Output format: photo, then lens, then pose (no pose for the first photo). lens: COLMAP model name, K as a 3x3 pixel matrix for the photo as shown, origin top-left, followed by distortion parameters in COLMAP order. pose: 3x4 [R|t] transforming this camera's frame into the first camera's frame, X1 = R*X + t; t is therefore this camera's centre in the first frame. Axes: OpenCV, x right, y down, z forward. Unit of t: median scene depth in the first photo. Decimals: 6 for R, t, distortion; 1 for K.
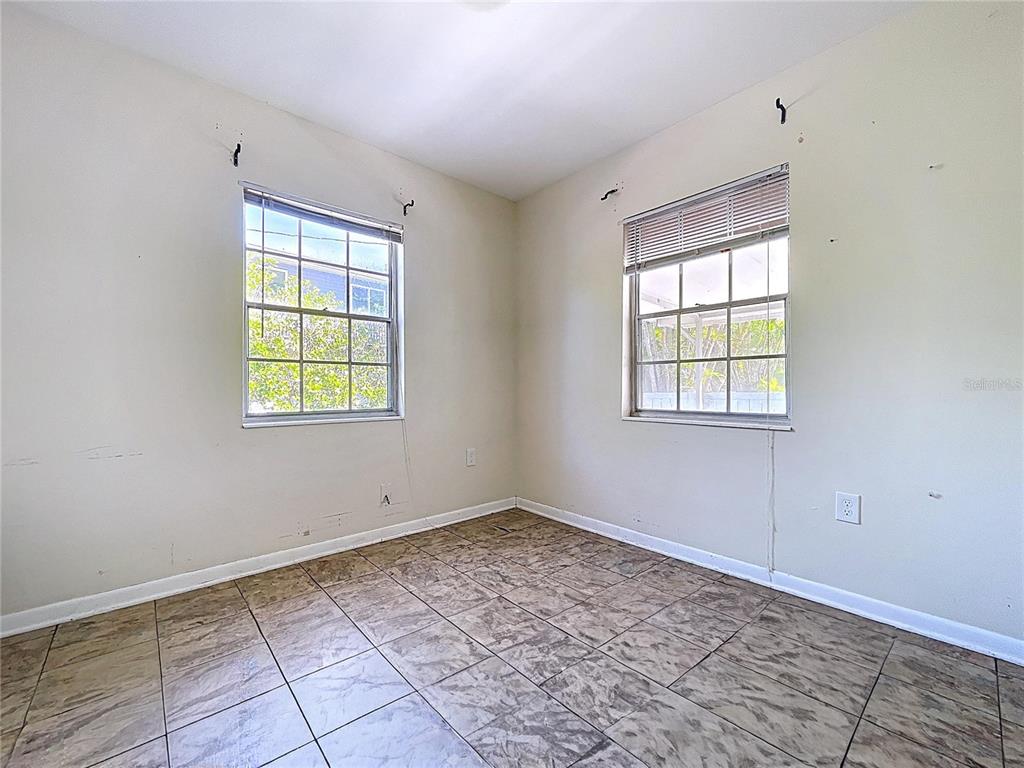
lens RADIAL K [[421.7, 0, 506.7], [0, 421.7, 386.3], [0, 0, 1]] dist [0.002235, -0.000662]
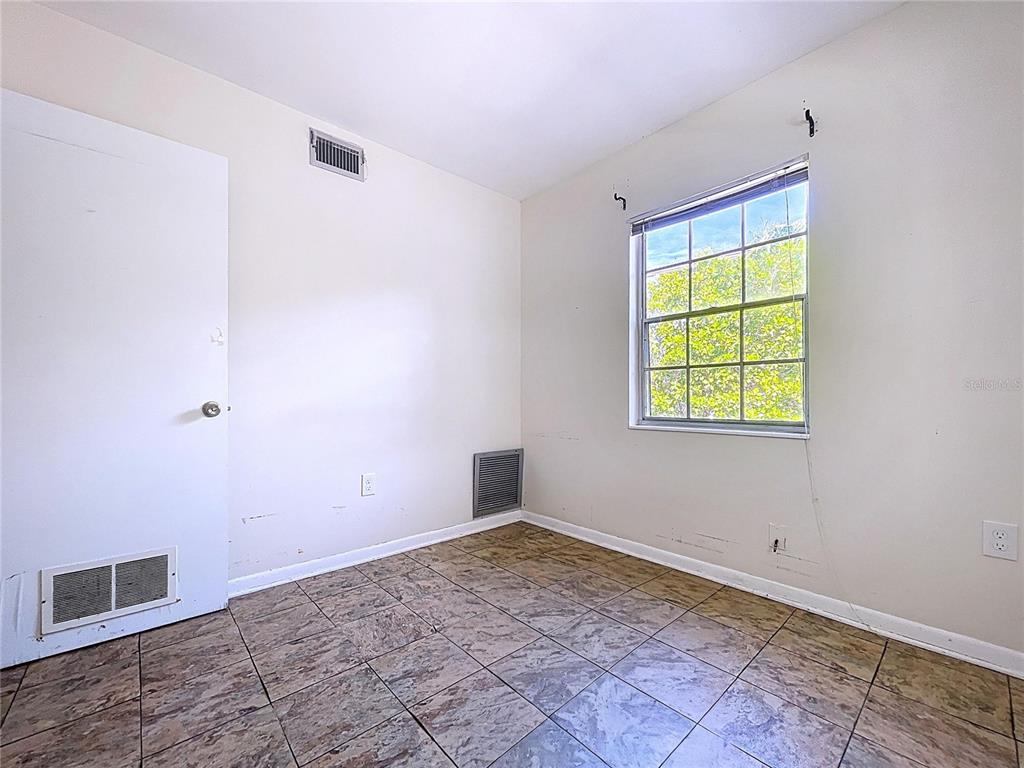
lens RADIAL K [[421.3, 0, 513.0], [0, 421.3, 396.6], [0, 0, 1]] dist [0.001172, 0.000045]
pose [[0.008572, -0.004063, -0.999955, 0.478834], [0.006708, 0.999969, -0.004006, 0.011128], [0.999941, -0.006673, 0.008599, 0.579612]]
